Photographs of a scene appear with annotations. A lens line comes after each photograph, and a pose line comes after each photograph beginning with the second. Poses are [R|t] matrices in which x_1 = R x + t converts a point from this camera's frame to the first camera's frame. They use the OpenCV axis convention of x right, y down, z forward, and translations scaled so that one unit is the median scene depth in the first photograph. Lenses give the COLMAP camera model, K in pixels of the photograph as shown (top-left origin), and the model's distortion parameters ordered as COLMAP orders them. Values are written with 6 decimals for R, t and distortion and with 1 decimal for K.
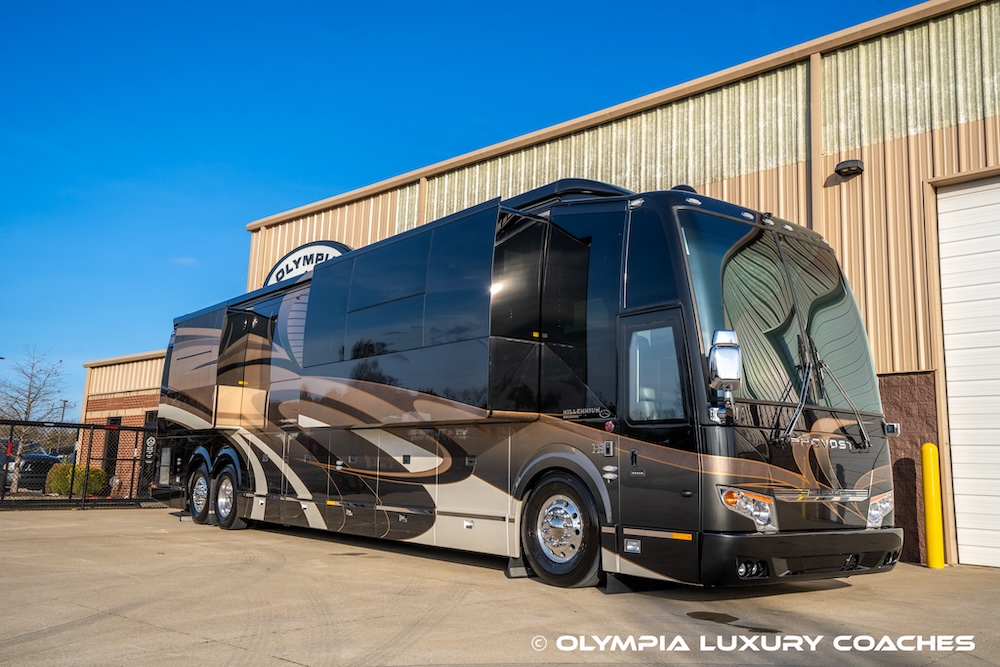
lens RADIAL K [[880.2, 0, 500.0], [0, 880.2, 333.5], [0, 0, 1]] dist [0.010987, 0.097571]
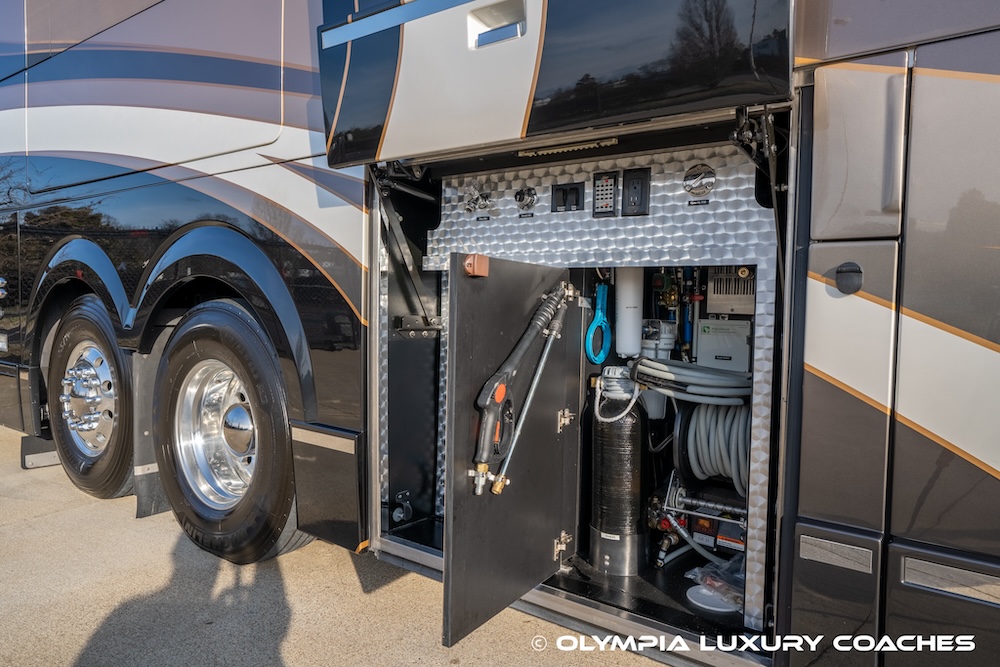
lens RADIAL K [[655.0, 0, 500.0], [0, 655.0, 333.5], [0, 0, 1]] dist [-0.004109, -0.000422]
pose [[0.963773, -0.020152, 0.265961, -0.331227], [-0.035896, 0.978271, 0.204199, 0.139597], [-0.264297, -0.206349, 0.942108, 0.954974]]
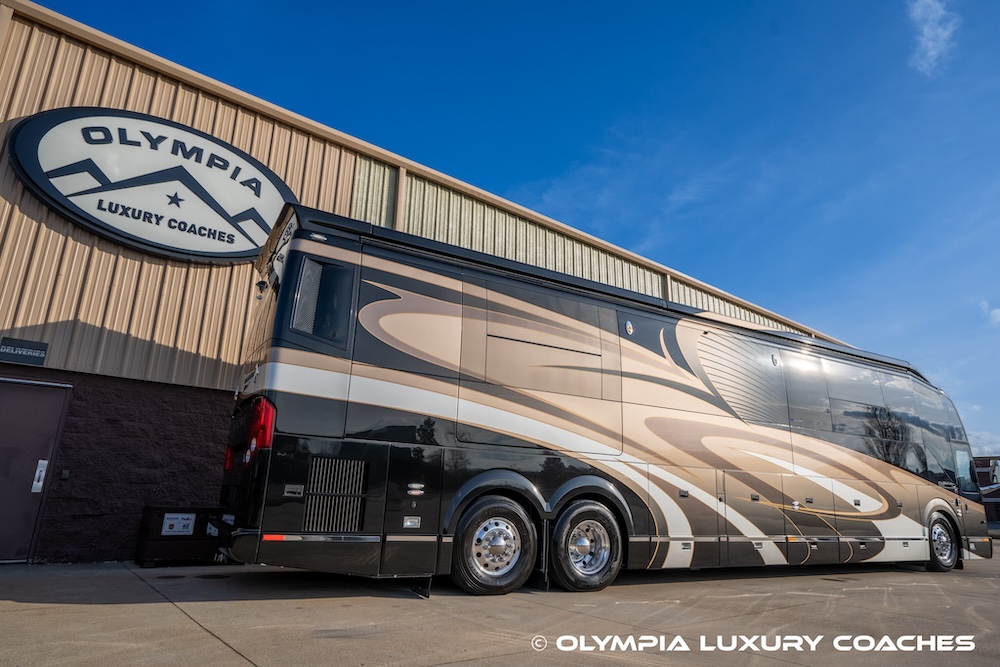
lens RADIAL K [[600.5, 0, 499.5], [0, 600.5, 333.3], [0, 0, 1]] dist [-0.040610, 0.038521]
pose [[0.149649, 0.239771, 0.959226, -0.985270], [-0.187996, 0.959353, -0.210473, 0.158796], [-0.970702, -0.148834, 0.188642, 1.181706]]
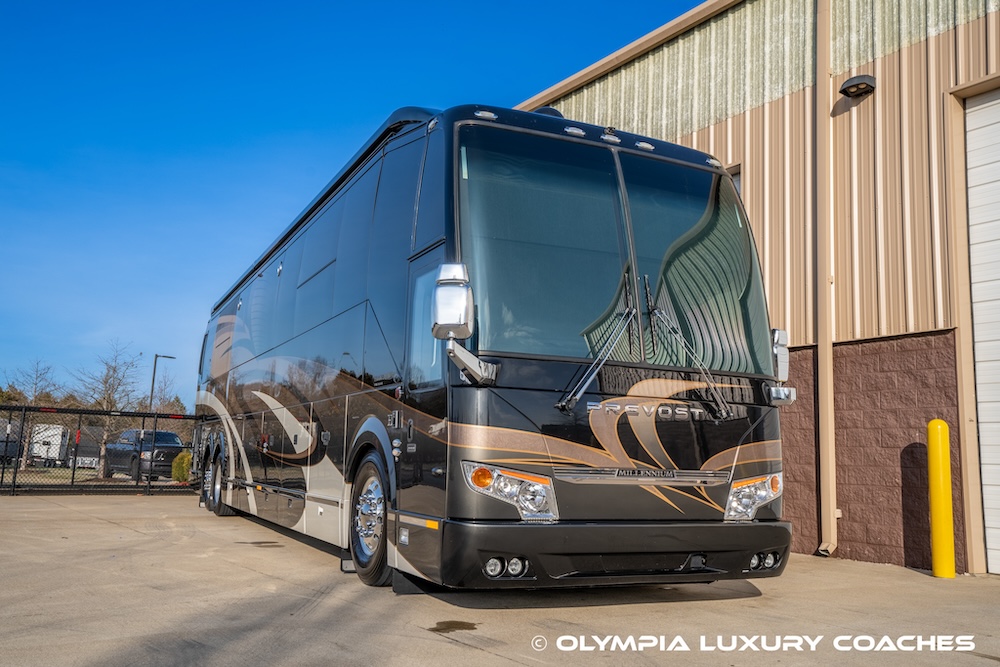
lens RADIAL K [[878.1, 0, 500.0], [0, 878.1, 333.5], [0, 0, 1]] dist [0.015890, 0.093631]
pose [[0.975784, -0.027963, -0.216939, 0.250153], [0.028940, 0.999580, 0.001328, 0.031432], [0.216811, -0.007574, 0.976184, 0.130157]]
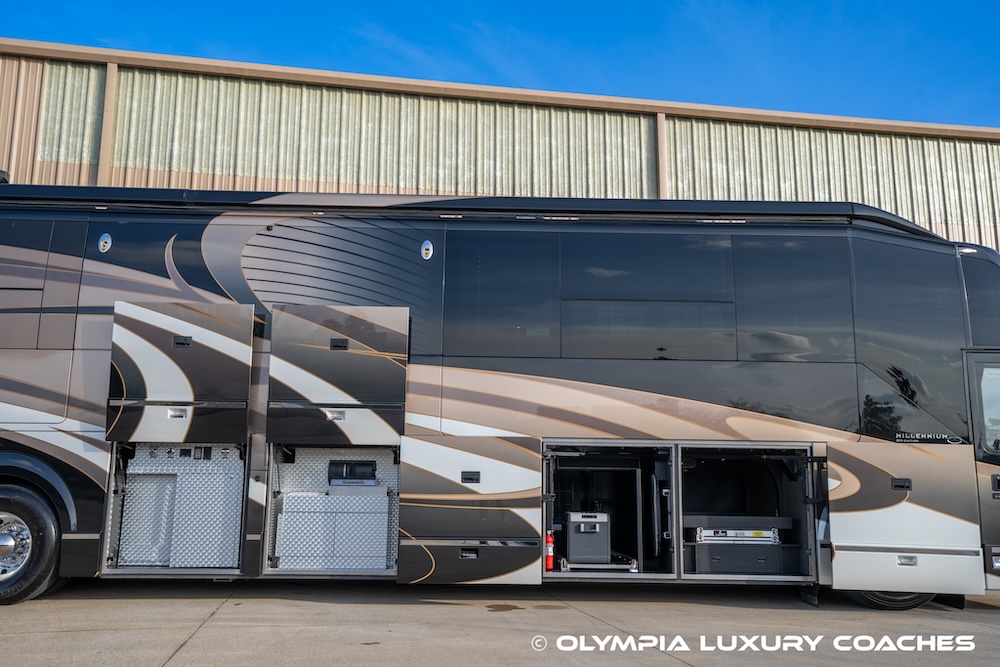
lens RADIAL K [[892.4, 0, 500.0], [0, 892.4, 333.5], [0, 0, 1]] dist [0.012447, 0.113826]
pose [[0.596830, 0.119888, 0.793360, -0.690540], [-0.121387, 0.990885, -0.058419, 0.058974], [-0.793132, -0.061437, 0.605943, 0.491678]]
